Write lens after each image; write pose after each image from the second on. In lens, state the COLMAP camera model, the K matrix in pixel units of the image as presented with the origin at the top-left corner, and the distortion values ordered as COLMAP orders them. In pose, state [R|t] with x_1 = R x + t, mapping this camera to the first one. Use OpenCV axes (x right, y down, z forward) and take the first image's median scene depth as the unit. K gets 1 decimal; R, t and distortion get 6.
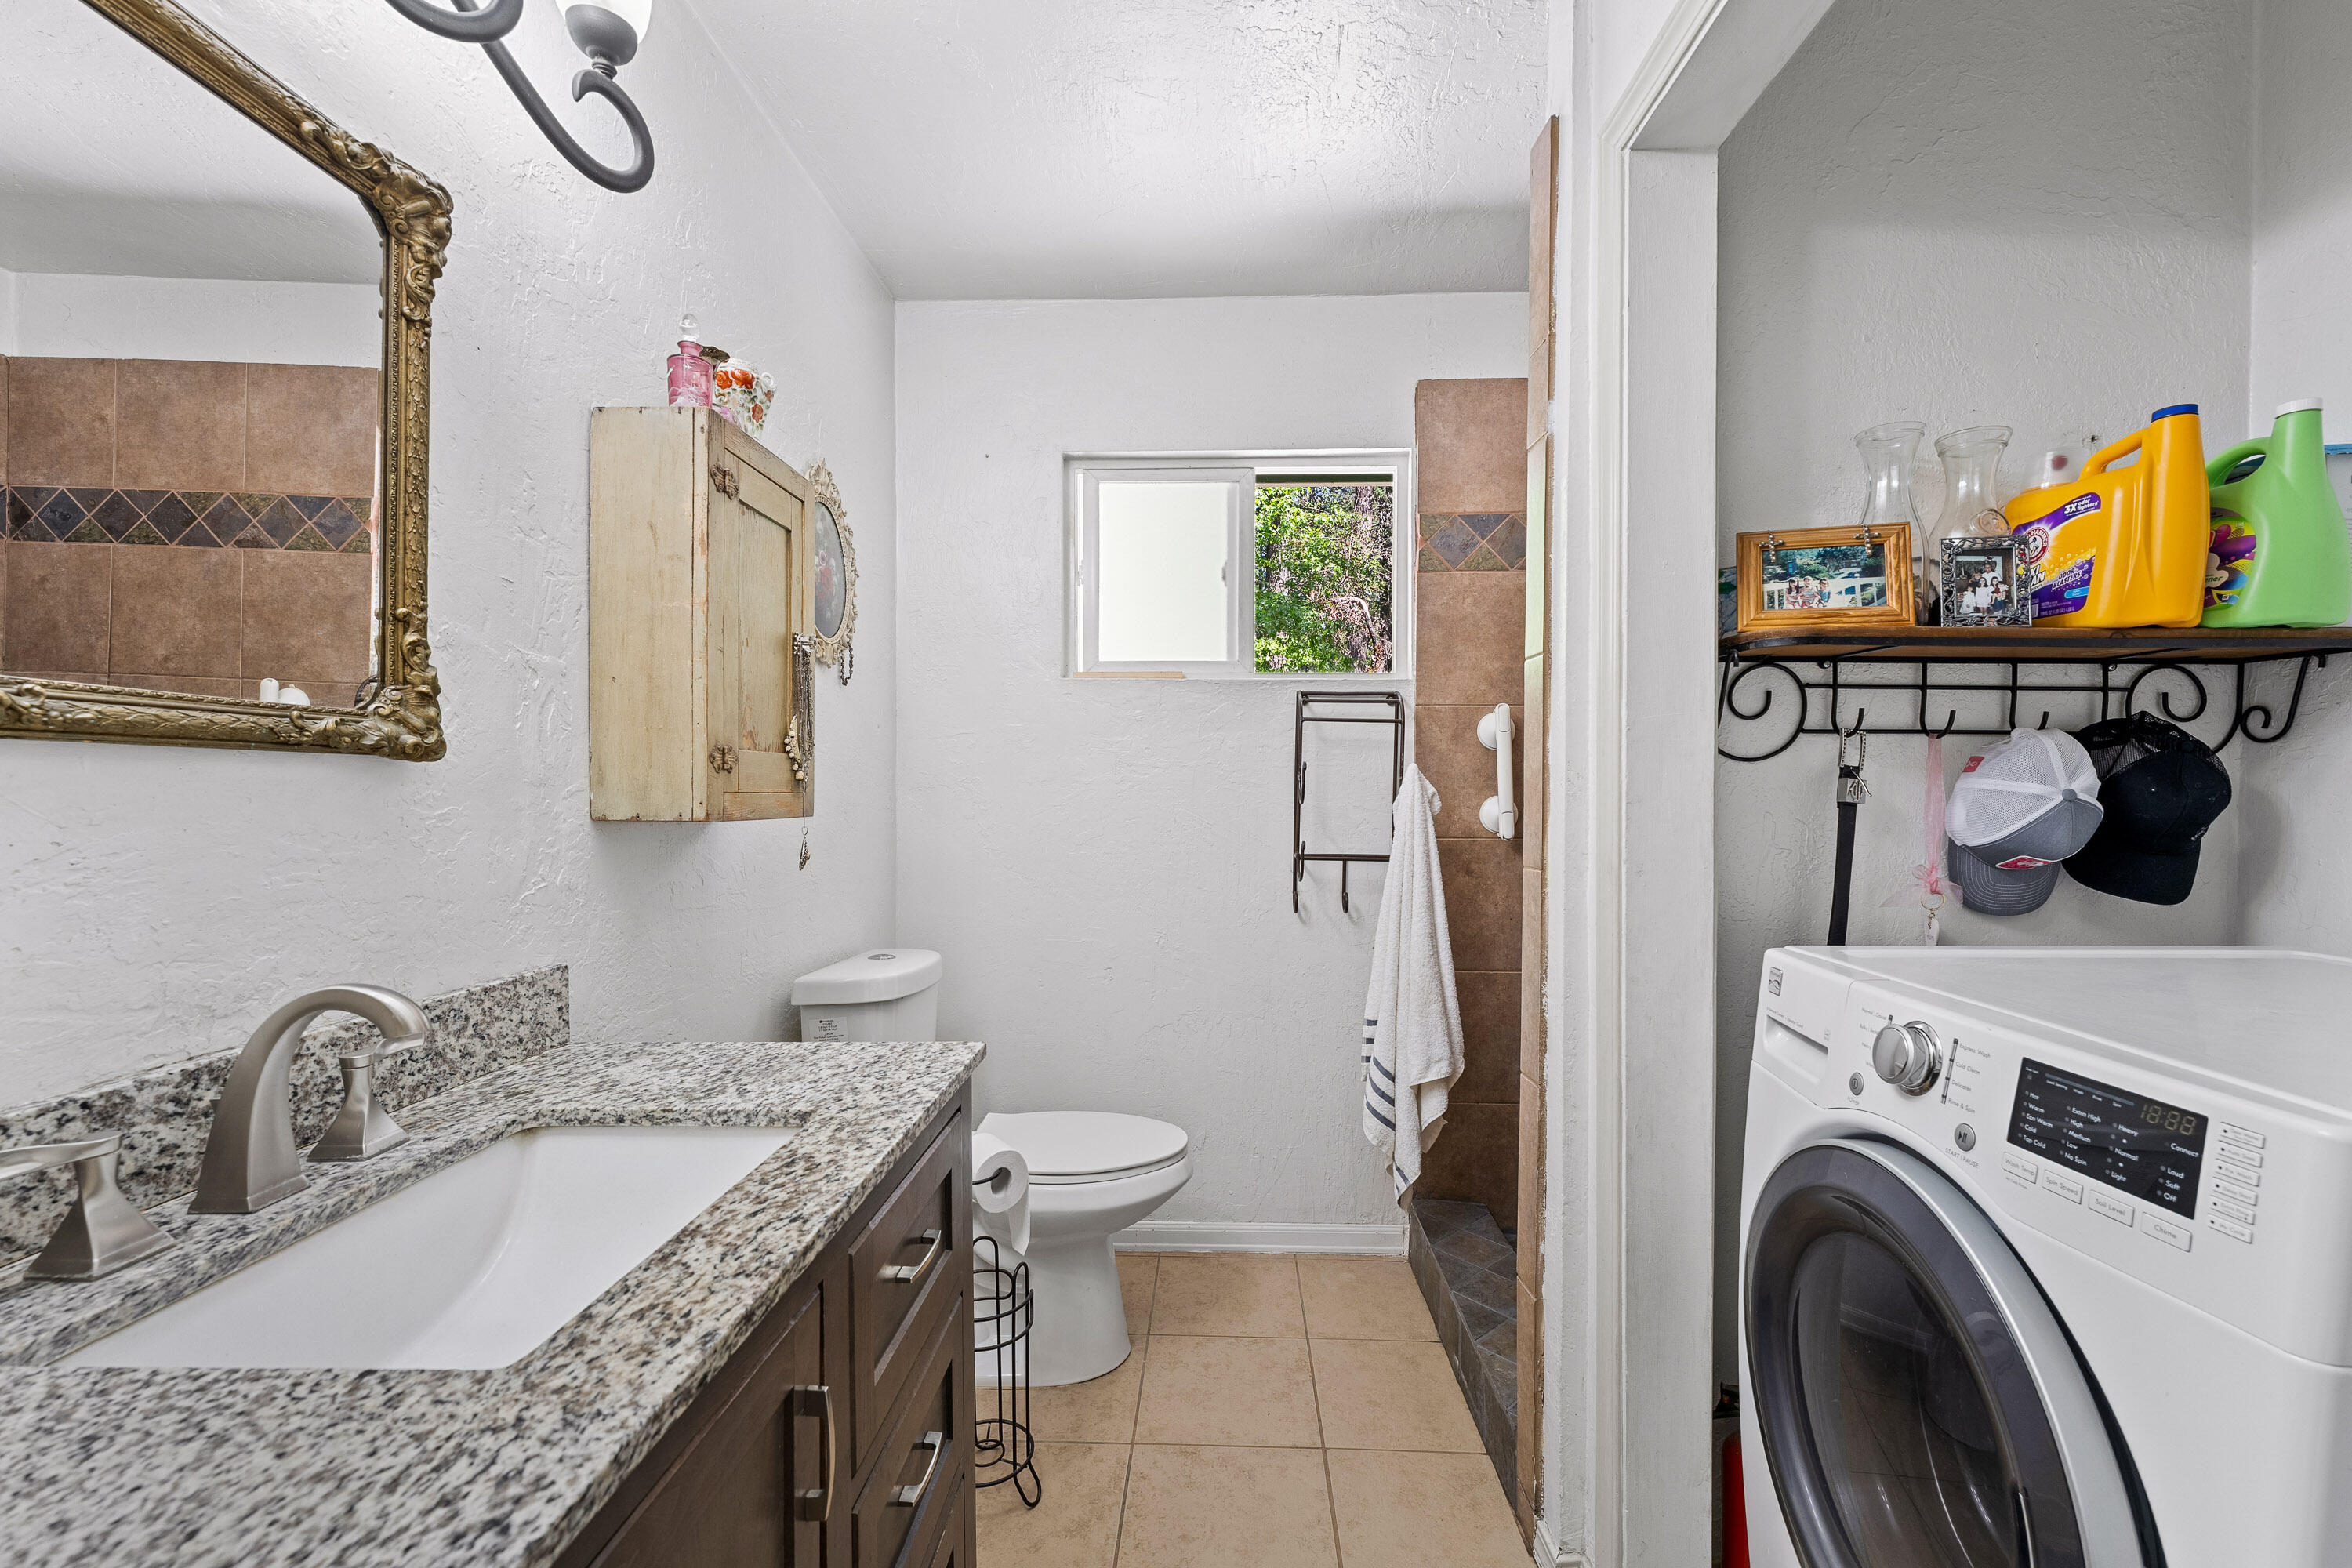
lens RADIAL K [[954.1, 0, 1191.7], [0, 954.1, 808.7], [0, 0, 1]] dist [-0.001905, 0.000034]
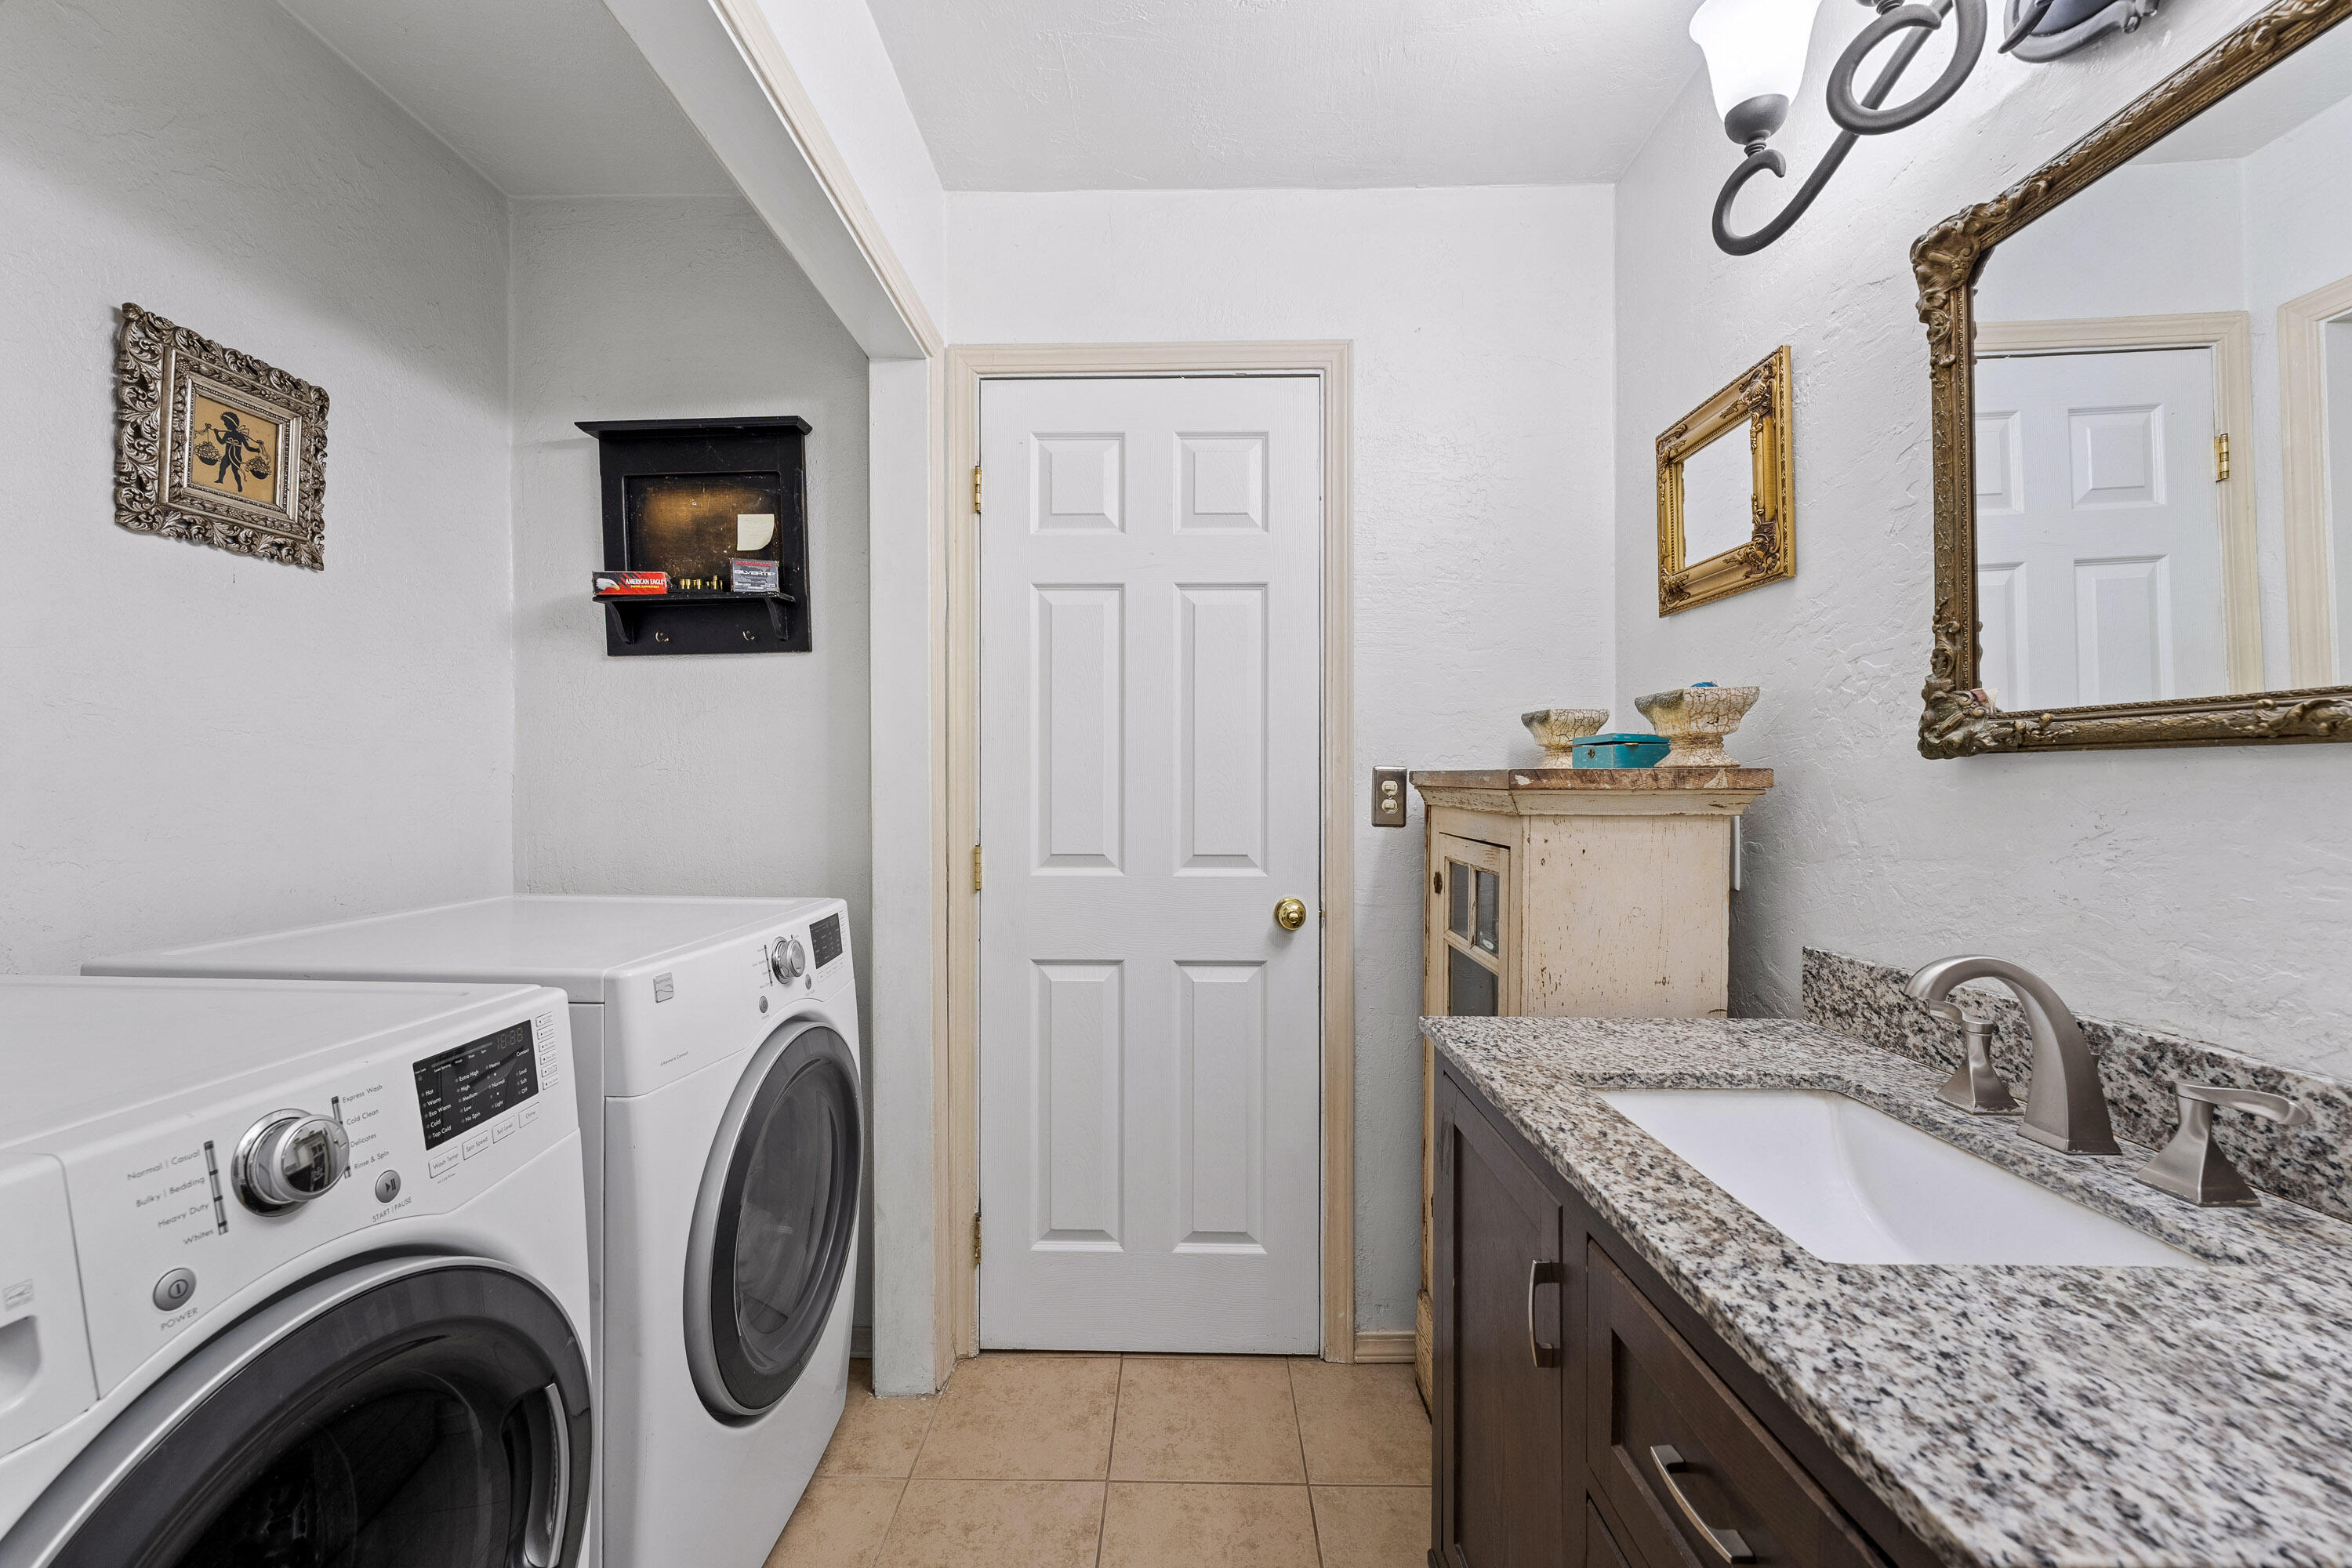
lens RADIAL K [[954.1, 0, 1159.1], [0, 954.1, 764.5], [0, 0, 1]] dist [-0.001905, 0.000034]
pose [[-0.999970, 0.002148, -0.007472, 0.081287], [0.002130, 0.999995, 0.002349, -0.036388], [0.007477, 0.002333, -0.999969, 1.478077]]
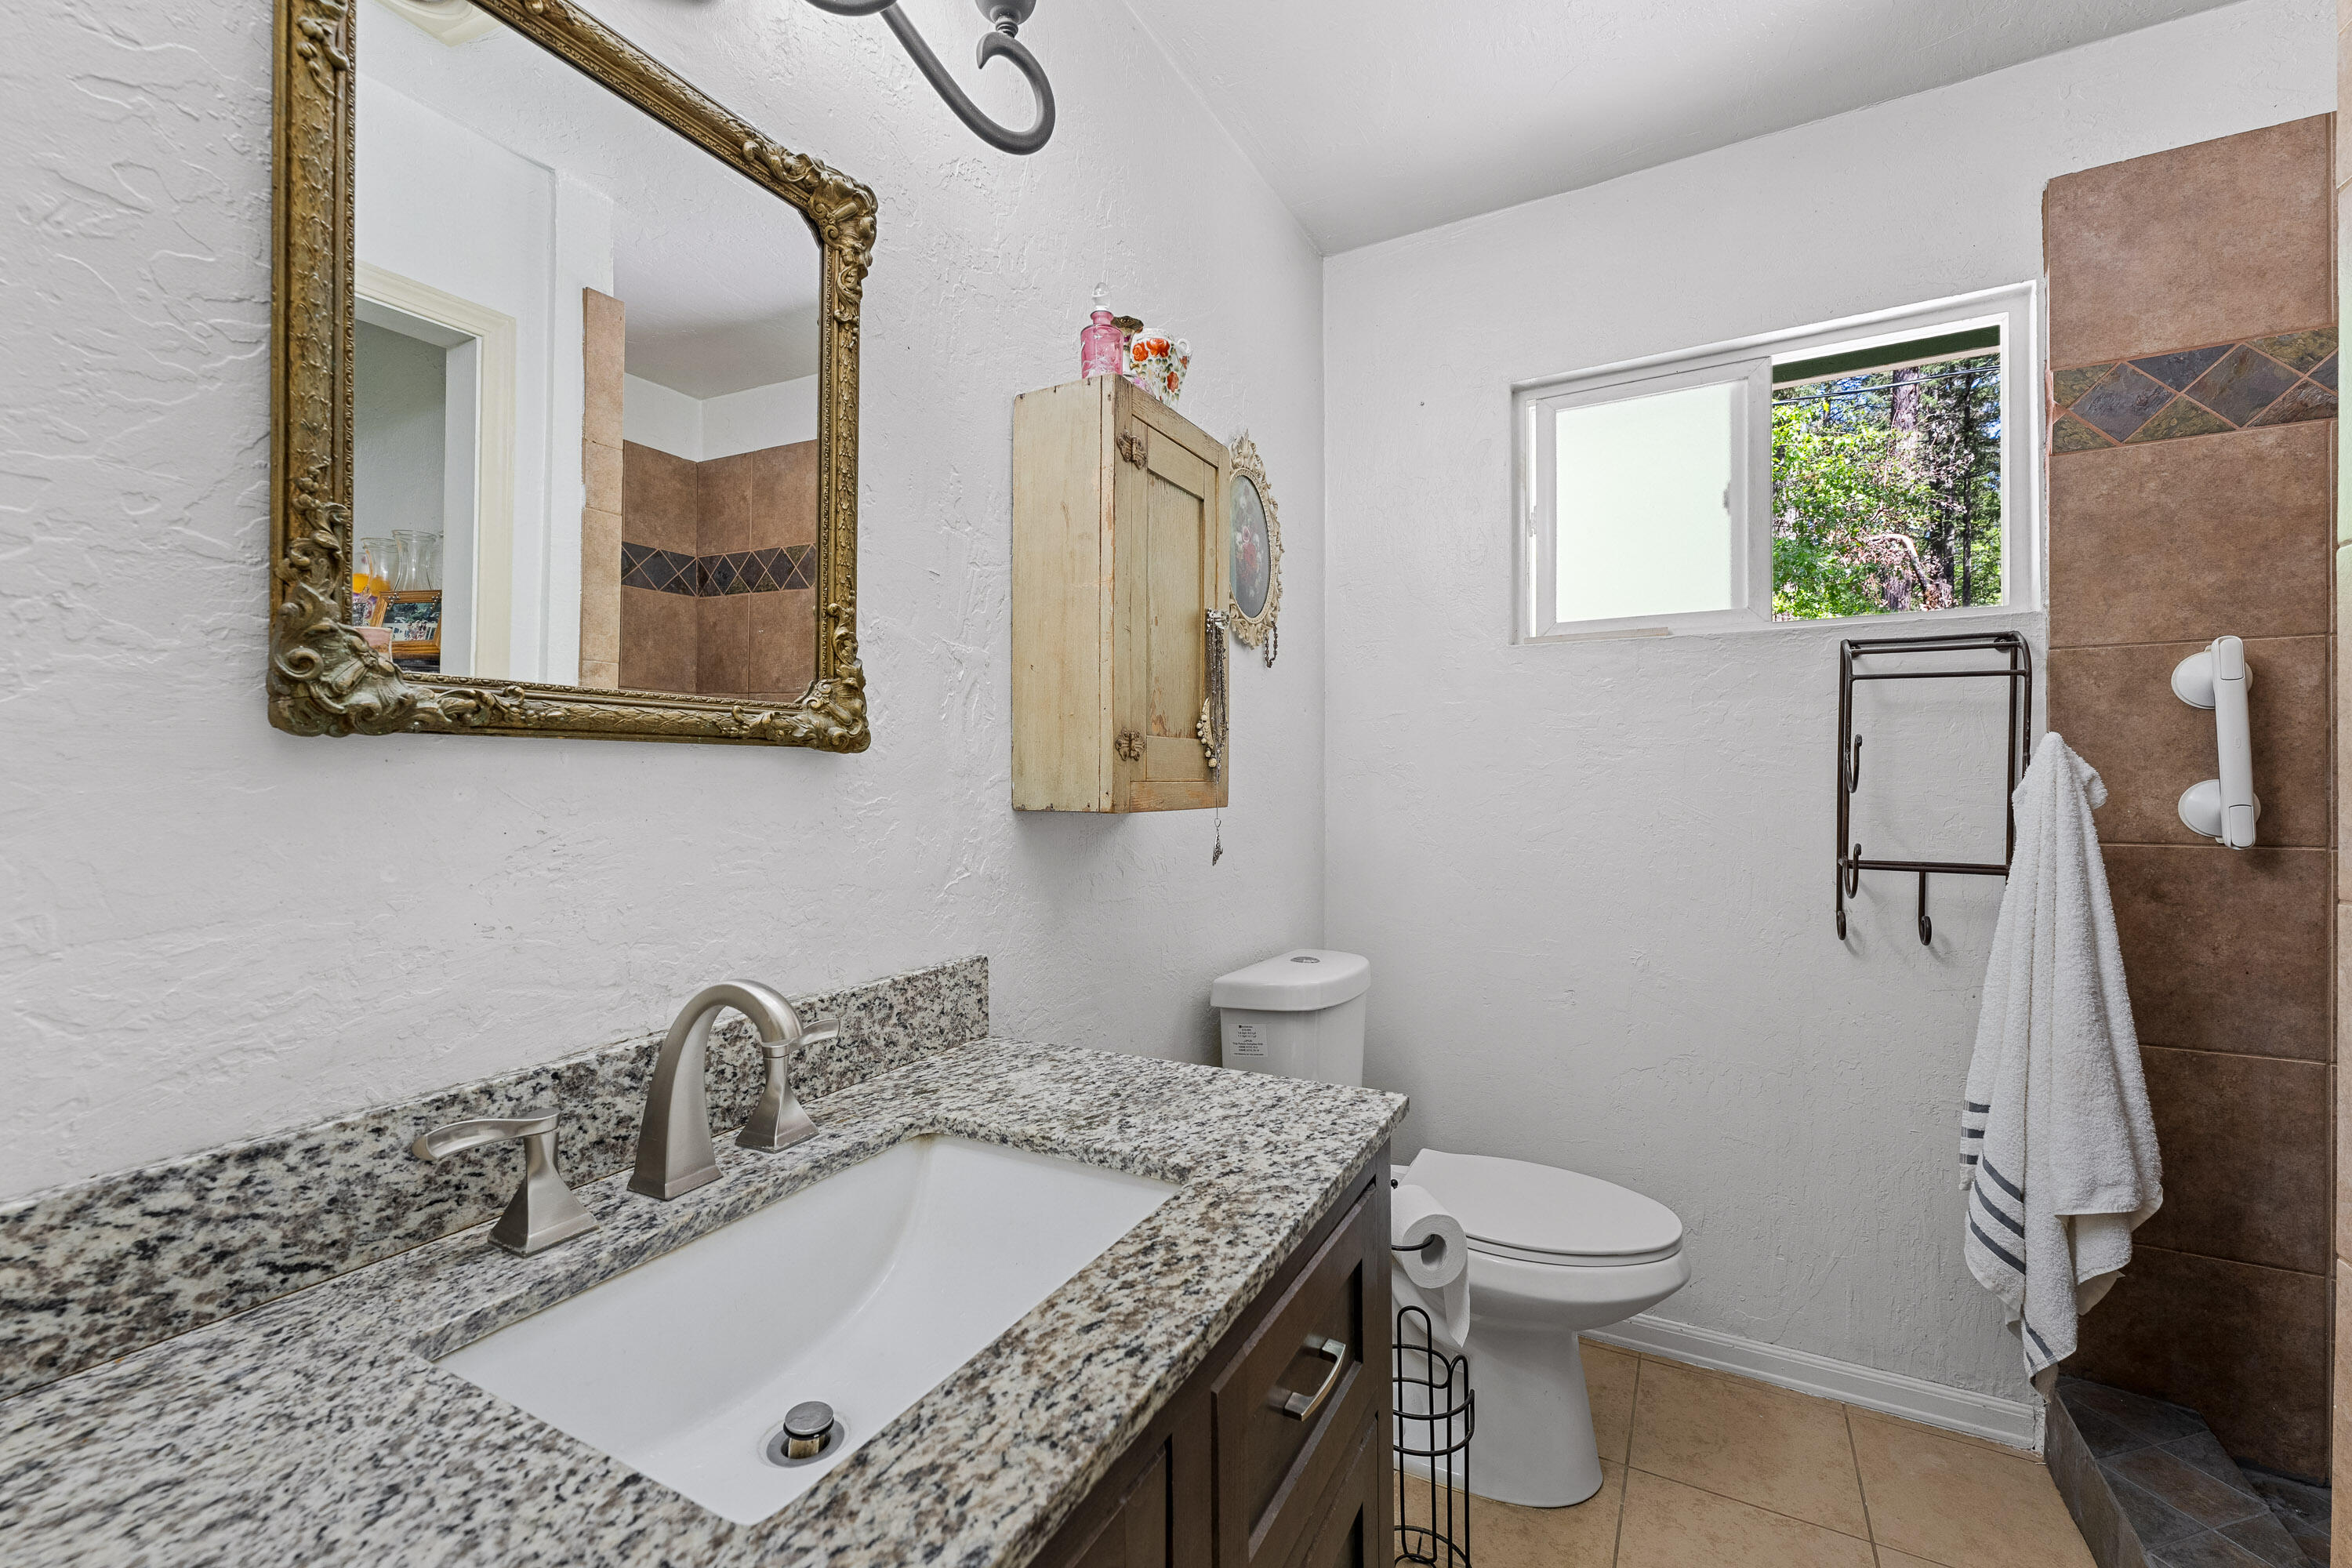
lens RADIAL K [[954.1, 0, 1181.3], [0, 954.1, 785.6], [0, 0, 1]] dist [-0.001905, 0.000034]
pose [[0.891793, -0.003702, -0.452429, -0.027519], [-0.001286, 0.999942, -0.010717, -0.003703], [0.452442, 0.010139, 0.891736, 0.227131]]
